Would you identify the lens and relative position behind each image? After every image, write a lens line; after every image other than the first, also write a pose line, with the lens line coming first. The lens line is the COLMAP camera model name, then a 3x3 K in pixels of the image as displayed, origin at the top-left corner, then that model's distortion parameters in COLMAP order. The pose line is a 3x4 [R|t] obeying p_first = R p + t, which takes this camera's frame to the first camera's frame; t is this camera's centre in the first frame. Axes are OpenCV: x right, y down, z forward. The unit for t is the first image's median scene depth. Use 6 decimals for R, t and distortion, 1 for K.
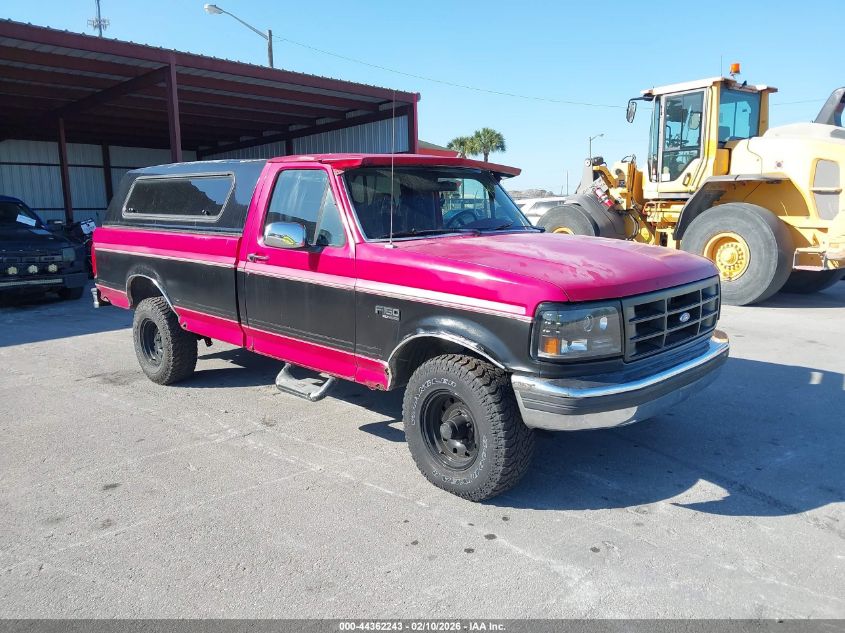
lens RADIAL K [[676.3, 0, 422.5], [0, 676.3, 316.5], [0, 0, 1]] dist [0.001818, 0.000908]
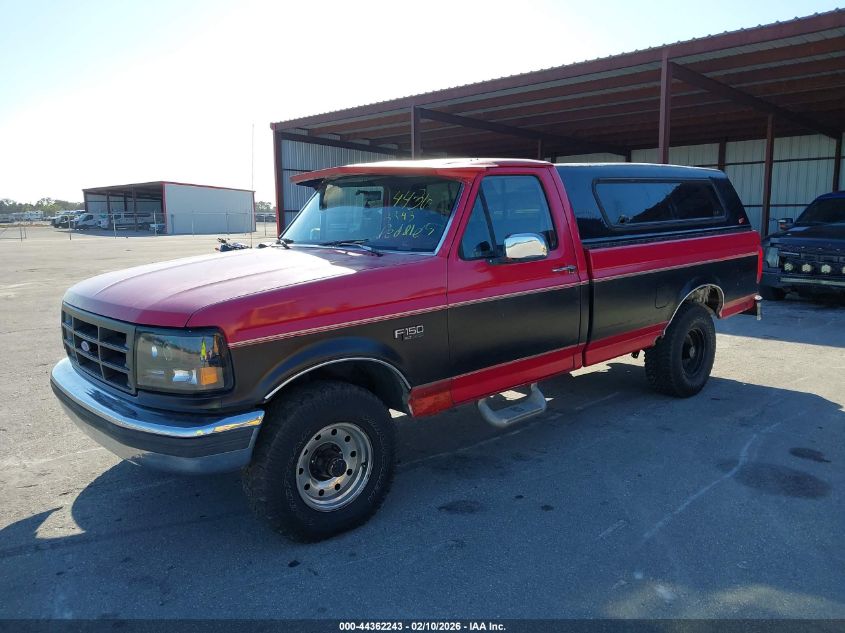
lens RADIAL K [[676.3, 0, 422.5], [0, 676.3, 316.5], [0, 0, 1]] dist [0.001818, 0.000908]
pose [[-0.097371, 0.162352, -0.981917, 0.528014], [-0.143383, 0.974024, 0.175265, -0.111585], [0.984866, 0.157856, -0.071563, 0.645172]]
